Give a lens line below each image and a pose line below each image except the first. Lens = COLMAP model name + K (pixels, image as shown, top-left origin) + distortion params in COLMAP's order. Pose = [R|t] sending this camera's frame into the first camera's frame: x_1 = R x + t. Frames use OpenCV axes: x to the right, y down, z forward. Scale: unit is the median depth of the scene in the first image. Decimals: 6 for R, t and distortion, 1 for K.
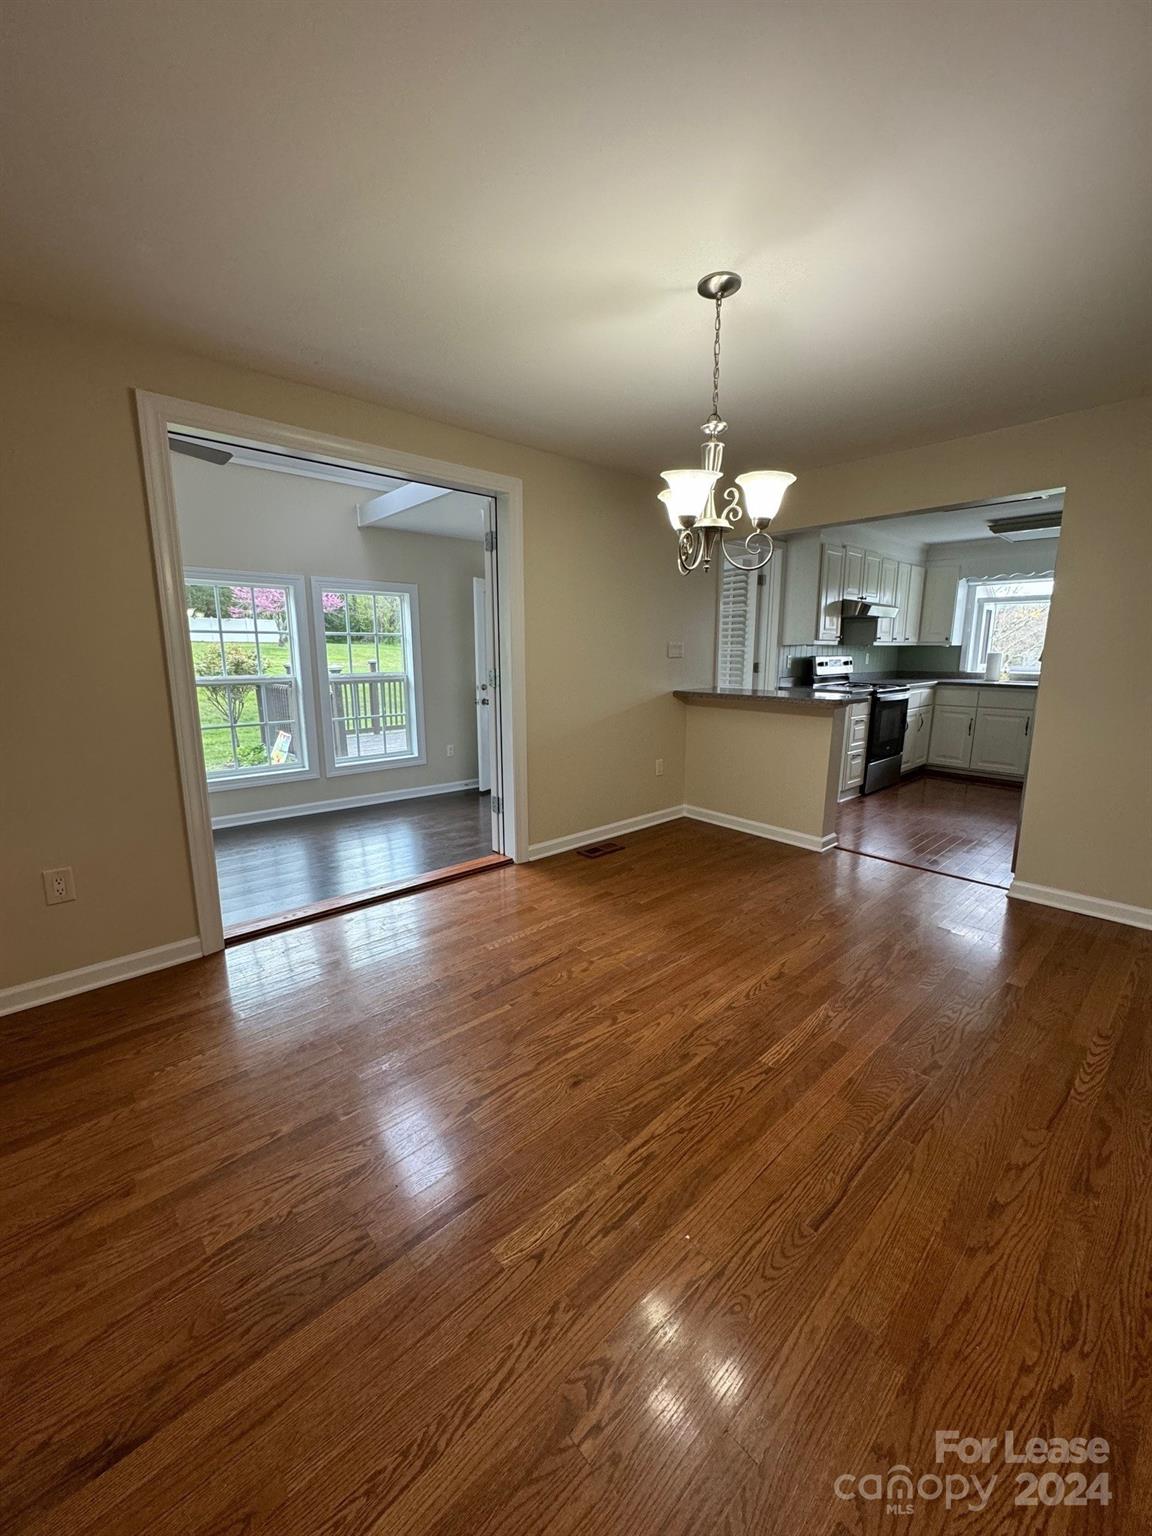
lens RADIAL K [[612.3, 0, 578.3], [0, 612.3, 767.2], [0, 0, 1]] dist [-0.003298, 0.000738]
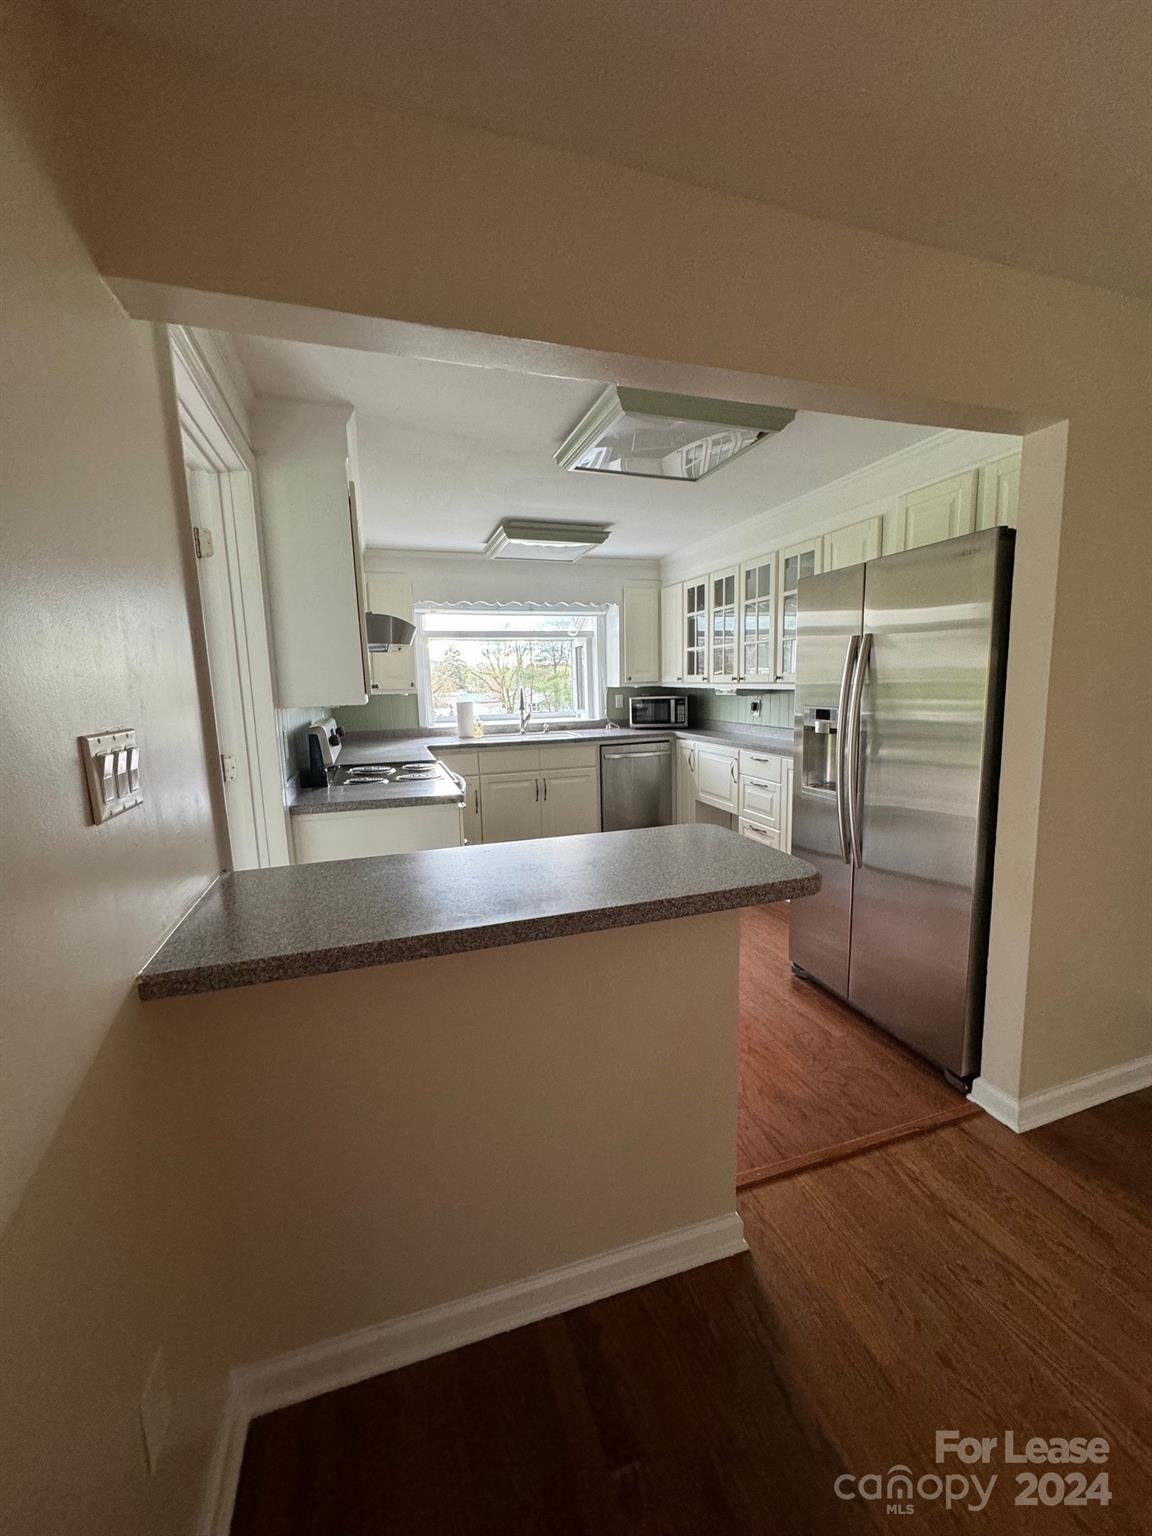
lens RADIAL K [[612.3, 0, 578.3], [0, 612.3, 767.2], [0, 0, 1]] dist [-0.003298, 0.000738]
pose [[0.417340, -0.138758, 0.898094, 0.032499], [0.196665, 0.978645, 0.059813, -0.122928], [-0.887215, 0.151661, 0.435716, 0.541766]]
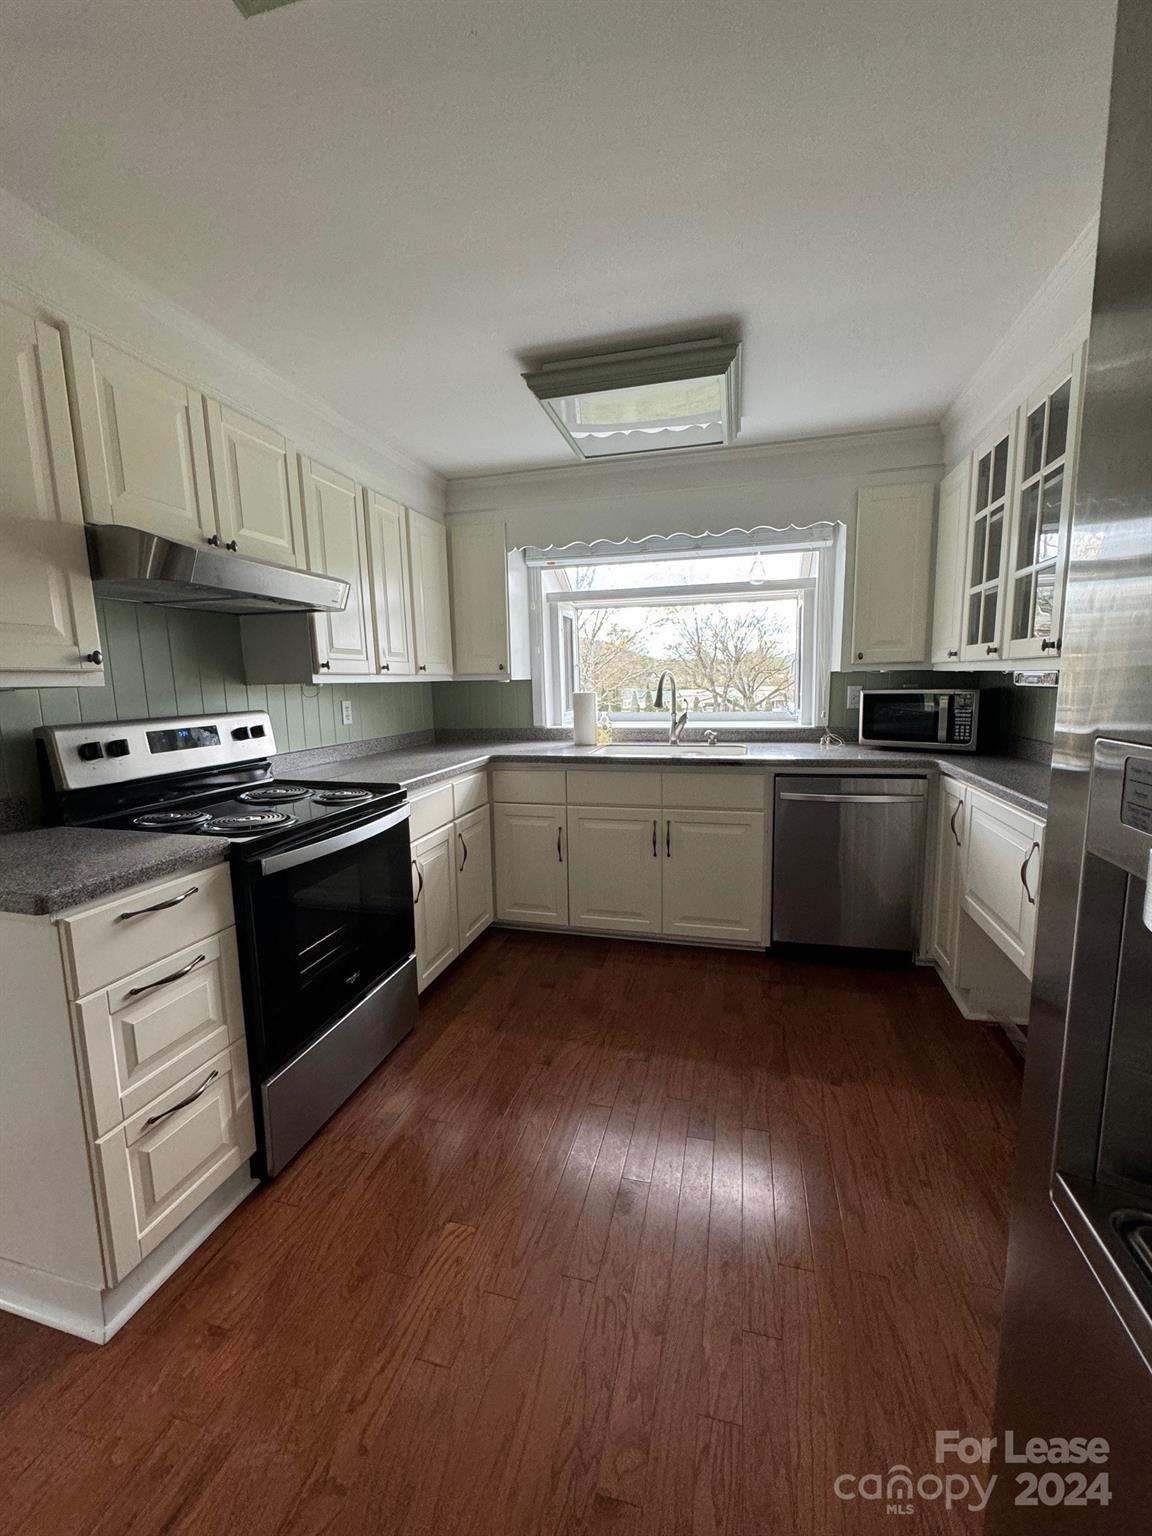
lens RADIAL K [[612.3, 0, 578.3], [0, 612.3, 767.2], [0, 0, 1]] dist [-0.003298, 0.000738]
pose [[0.841977, -0.092084, 0.531597, 0.386132], [0.121931, 0.992311, -0.021232, -0.111194], [-0.525555, 0.082695, 0.846731, 0.554031]]
